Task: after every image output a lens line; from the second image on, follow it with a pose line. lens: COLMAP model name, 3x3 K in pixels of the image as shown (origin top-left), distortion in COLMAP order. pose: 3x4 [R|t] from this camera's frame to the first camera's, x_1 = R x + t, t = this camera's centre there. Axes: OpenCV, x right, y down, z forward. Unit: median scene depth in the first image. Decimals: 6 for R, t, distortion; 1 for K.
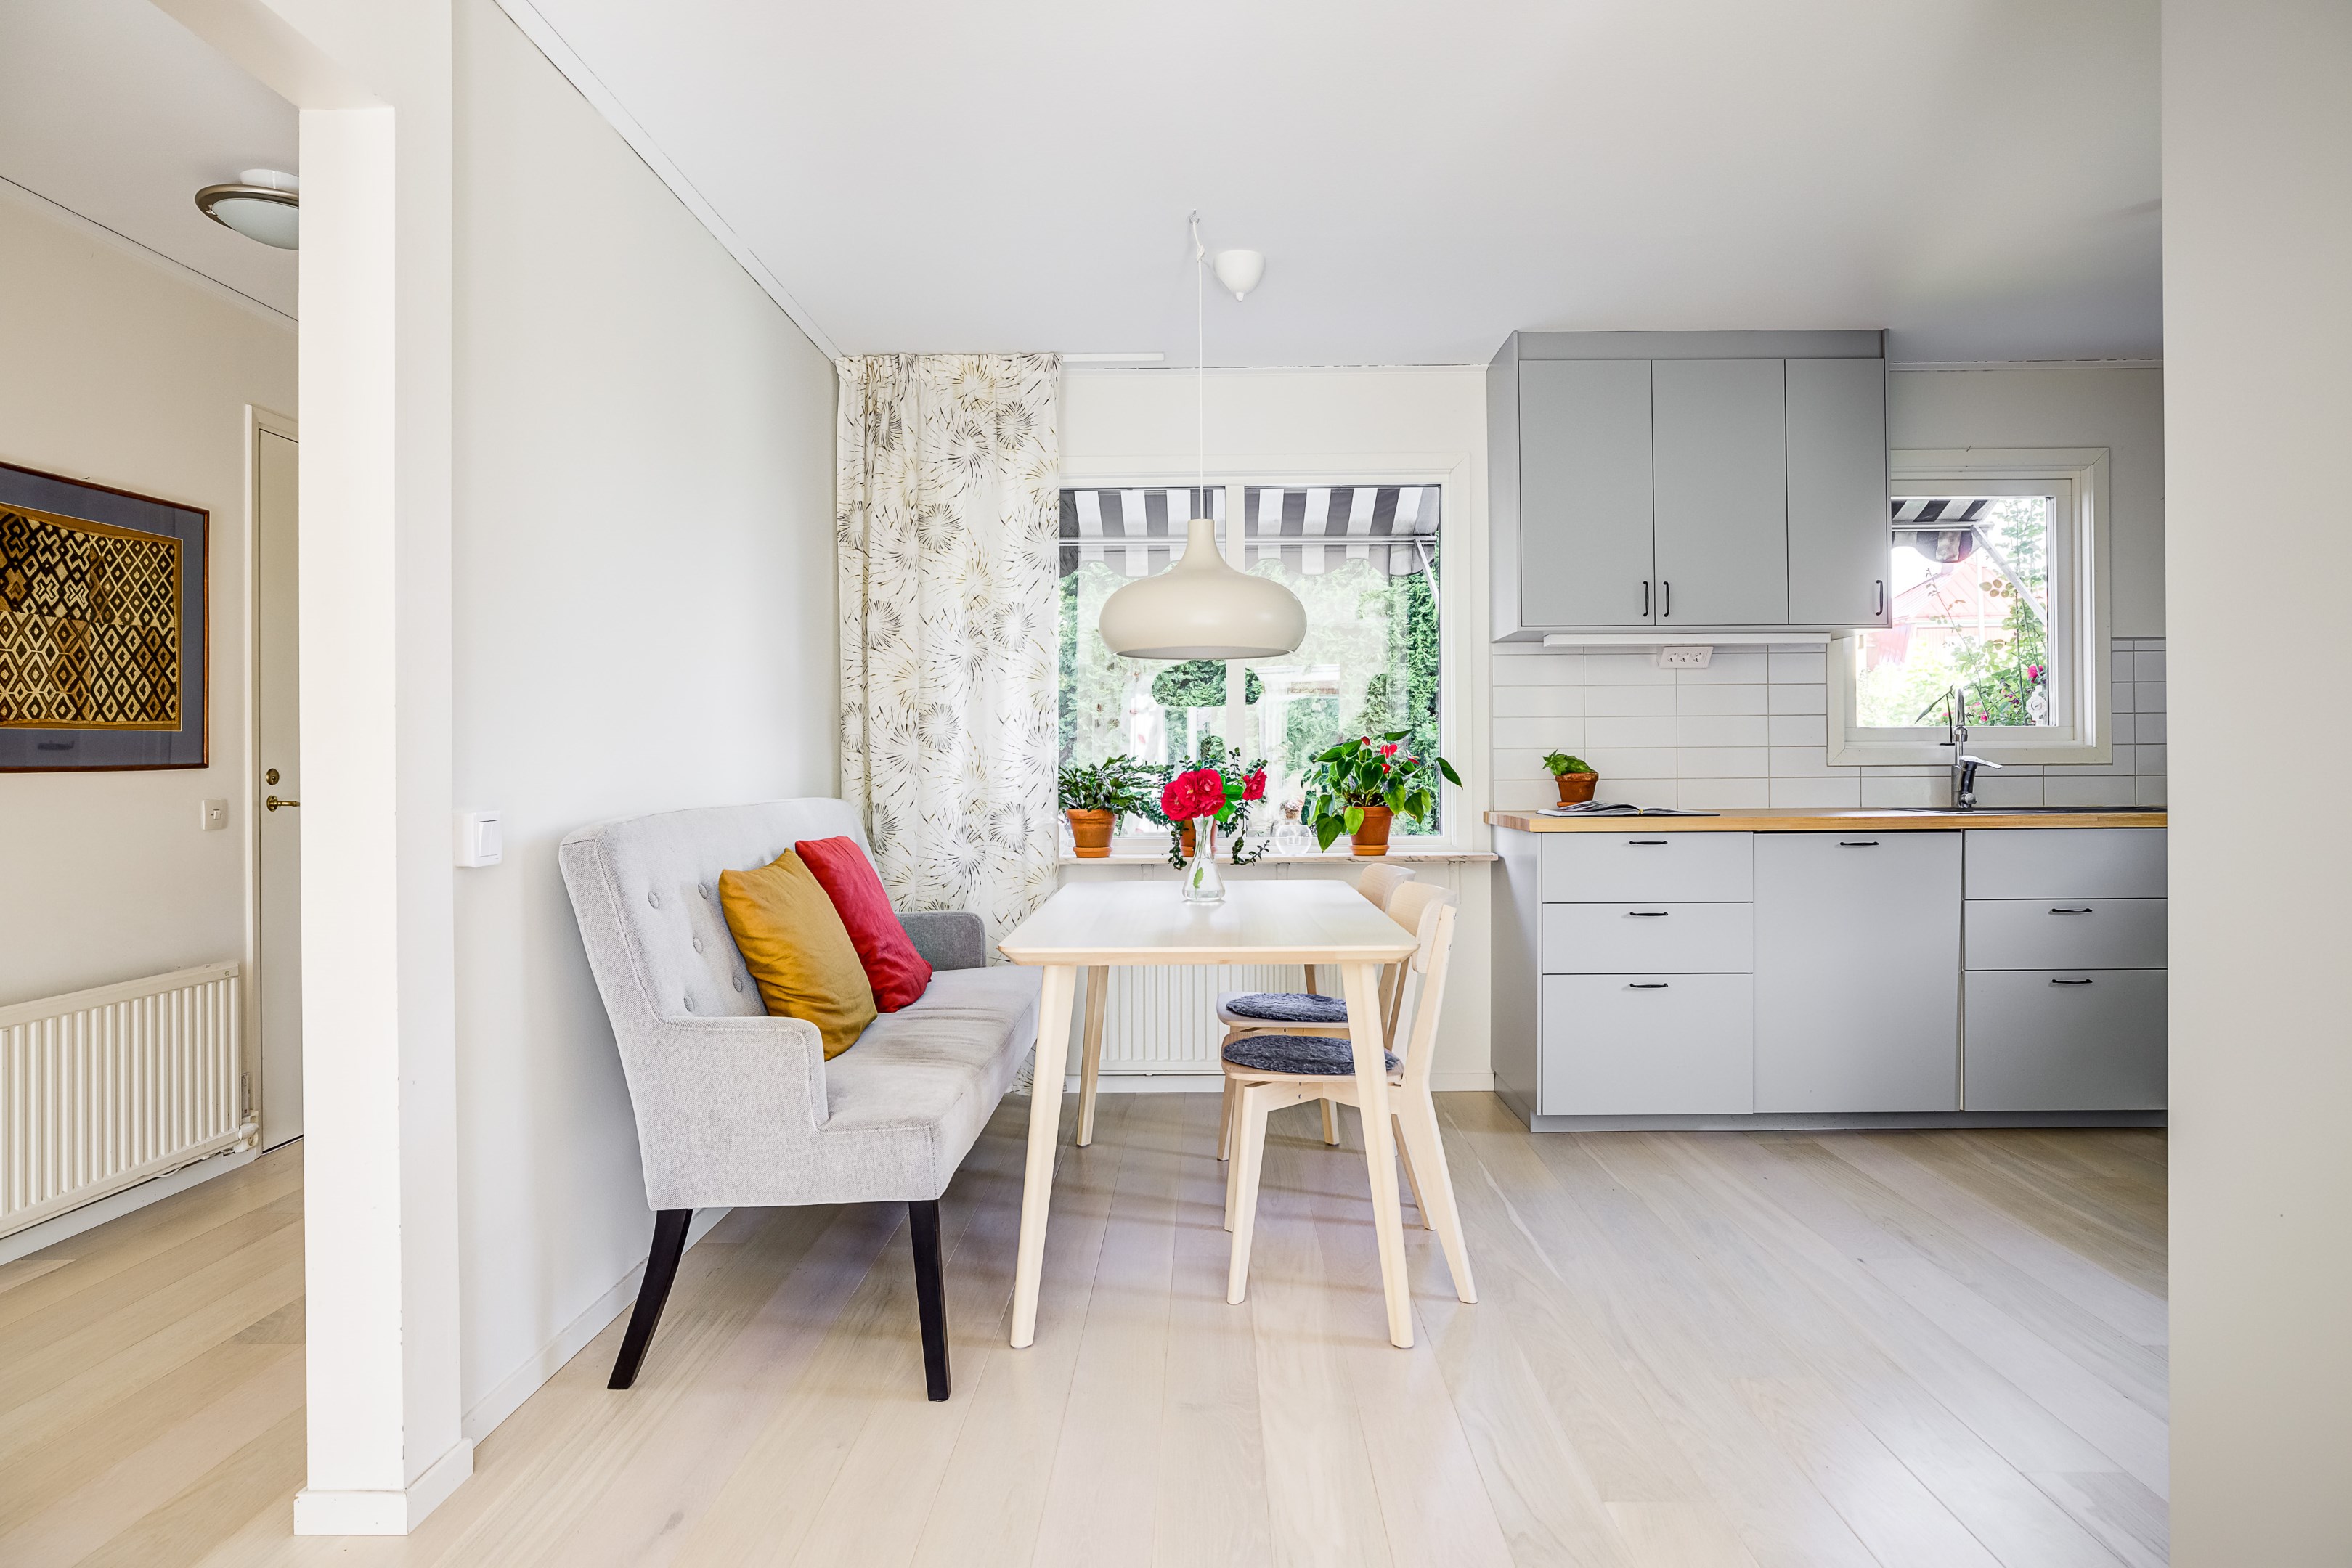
lens RADIAL K [[1367.9, 0, 1176.4], [0, 1367.9, 771.9], [0, 0, 1]] dist [-0.025052, 0.002556]
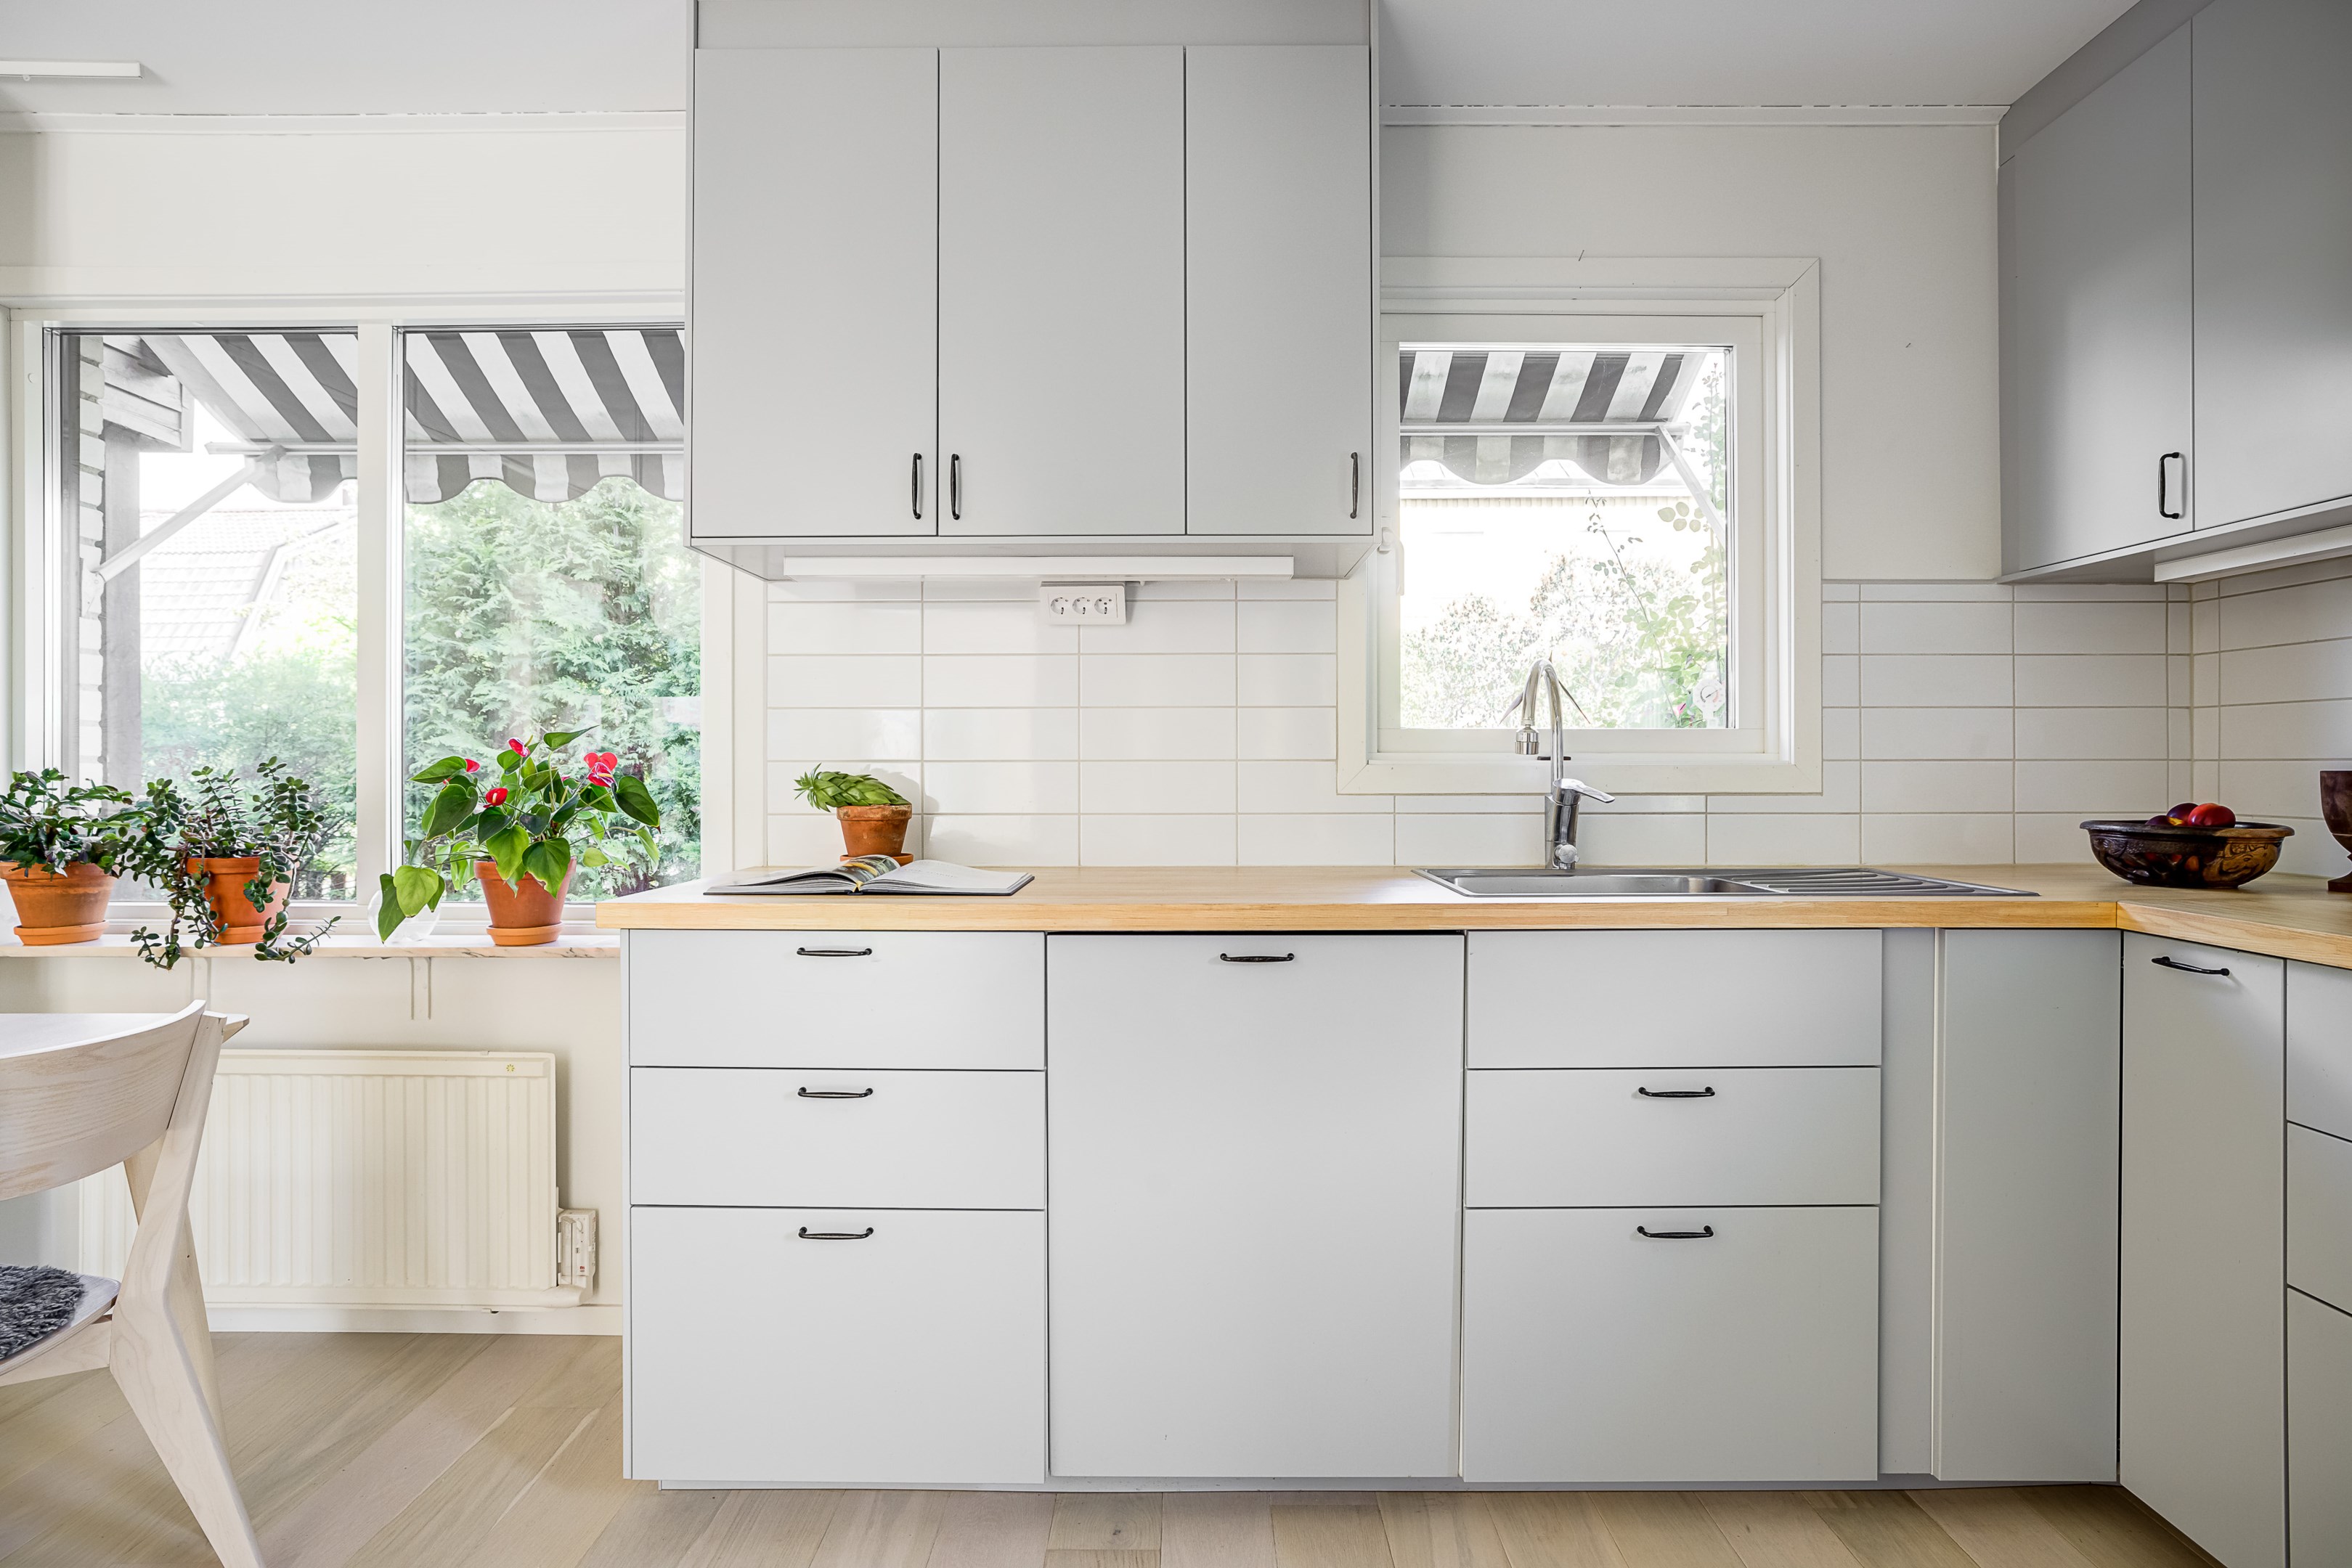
lens RADIAL K [[1233.8, 0, 1171.8], [0, 1233.8, 769.2], [0, 0, 1]] dist [-0.018768, 0.001017]
pose [[0.999932, 0.006779, 0.009511, 0.409707], [-0.006774, 0.999977, -0.000483, -0.014654], [-0.009514, 0.000418, 0.999955, 0.476702]]
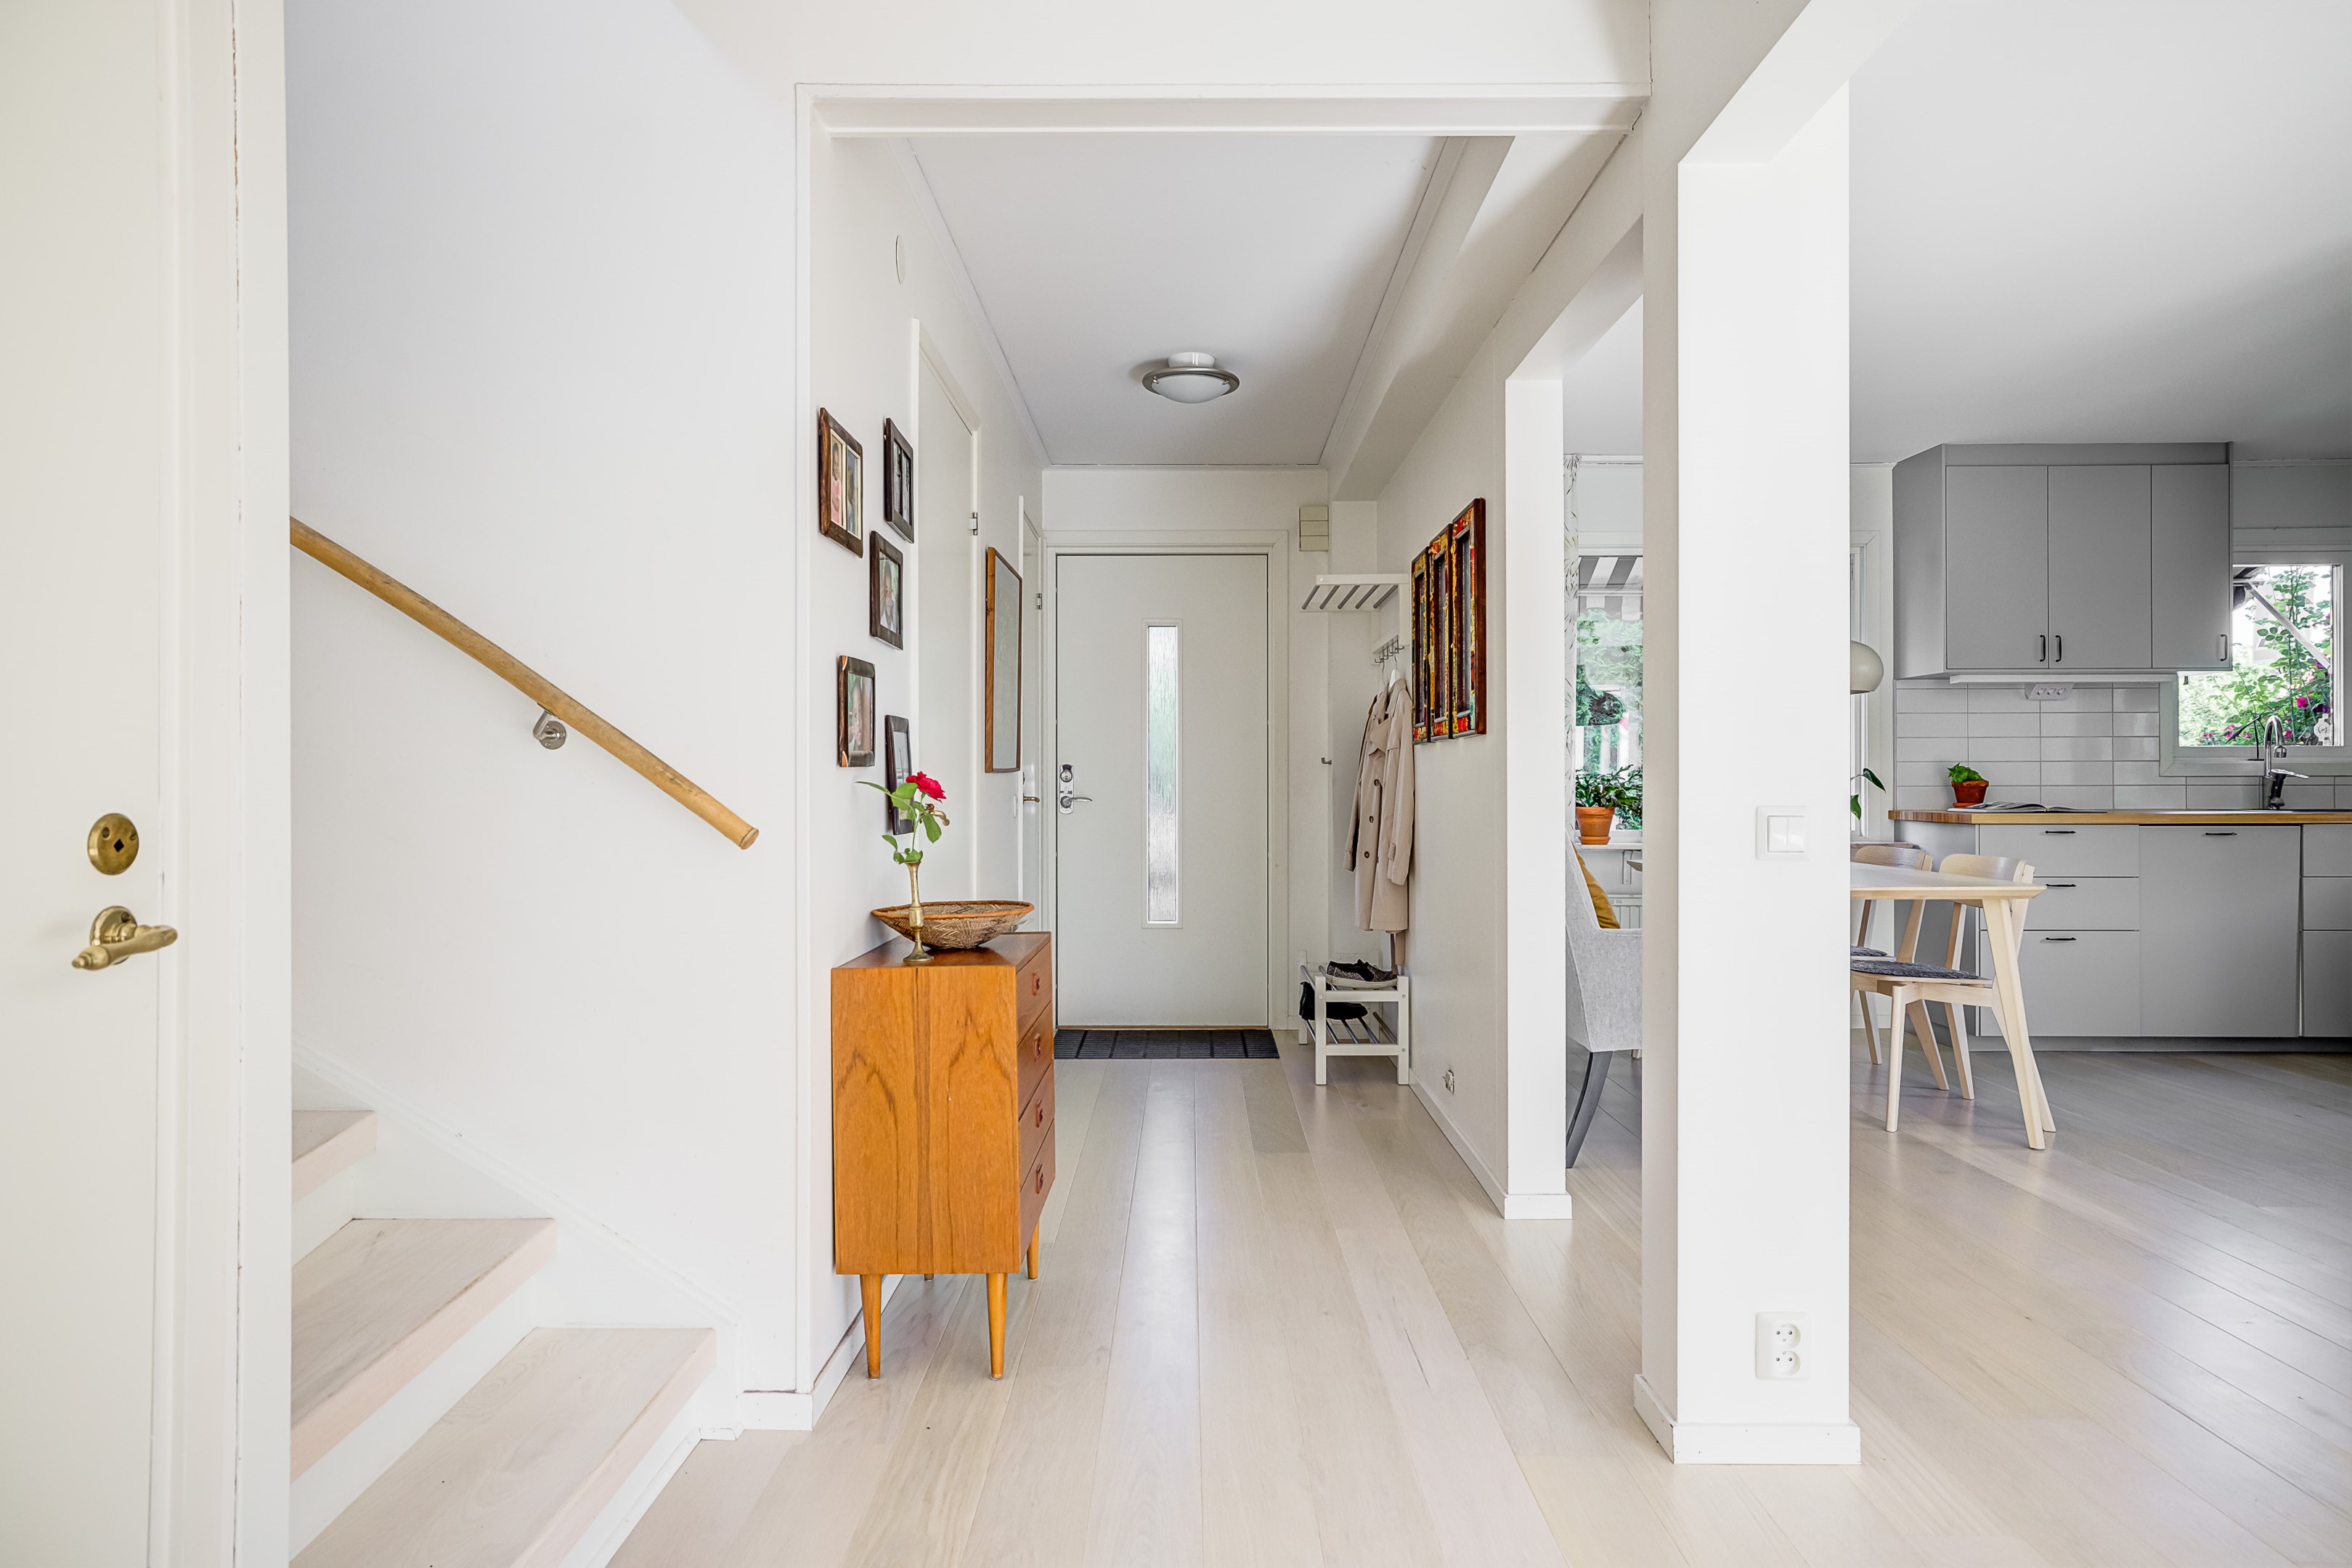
lens RADIAL K [[1422.7, 0, 1176.0], [0, 1422.7, 784.0], [0, 0, 1]] dist [0.001701, 0.021369]
pose [[0.999936, 0.003981, 0.010556, -0.471860], [-0.003959, 0.999990, -0.002165, 0.009638], [-0.010564, 0.002123, 0.999942, -0.345942]]
